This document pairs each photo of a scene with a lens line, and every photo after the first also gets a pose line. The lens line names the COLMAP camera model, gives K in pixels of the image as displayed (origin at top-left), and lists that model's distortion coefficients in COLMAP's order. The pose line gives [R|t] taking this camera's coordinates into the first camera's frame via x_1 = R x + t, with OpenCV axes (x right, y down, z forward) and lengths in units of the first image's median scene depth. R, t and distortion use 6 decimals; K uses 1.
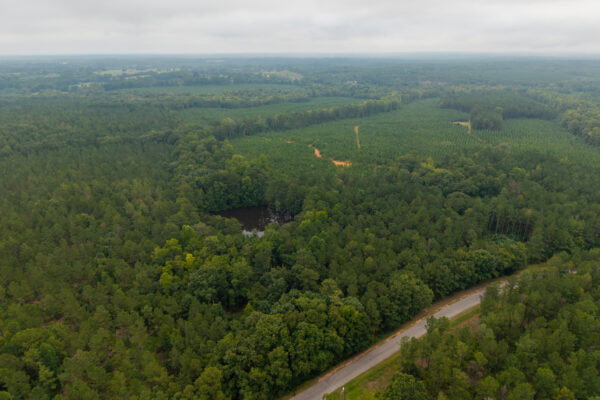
lens RADIAL K [[405.1, 0, 299.7], [0, 405.1, 197.5], [0, 0, 1]] dist [0.024303, -0.015422]
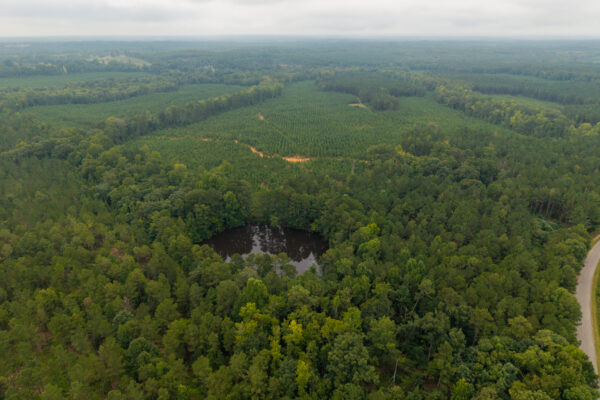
lens RADIAL K [[404.0, 0, 300.0], [0, 404.0, 200.0], [0, 0, 1]] dist [0.000581, -0.003455]
pose [[0.917678, -0.151106, 0.367469, -0.131760], [0.134579, 0.988402, 0.070355, -0.032428], [-0.373839, -0.015109, 0.927371, 0.091630]]
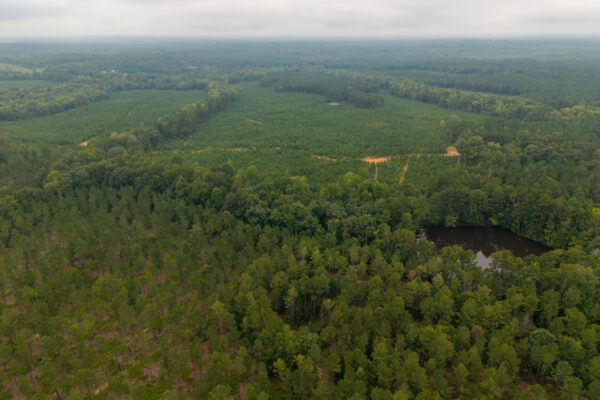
lens RADIAL K [[404.0, 0, 300.0], [0, 404.0, 200.0], [0, 0, 1]] dist [0.000581, -0.003455]
pose [[0.740581, -0.256054, 0.621270, -0.338601], [0.229181, 0.965366, 0.124679, -0.084581], [-0.631677, 0.050048, 0.773615, 0.238875]]
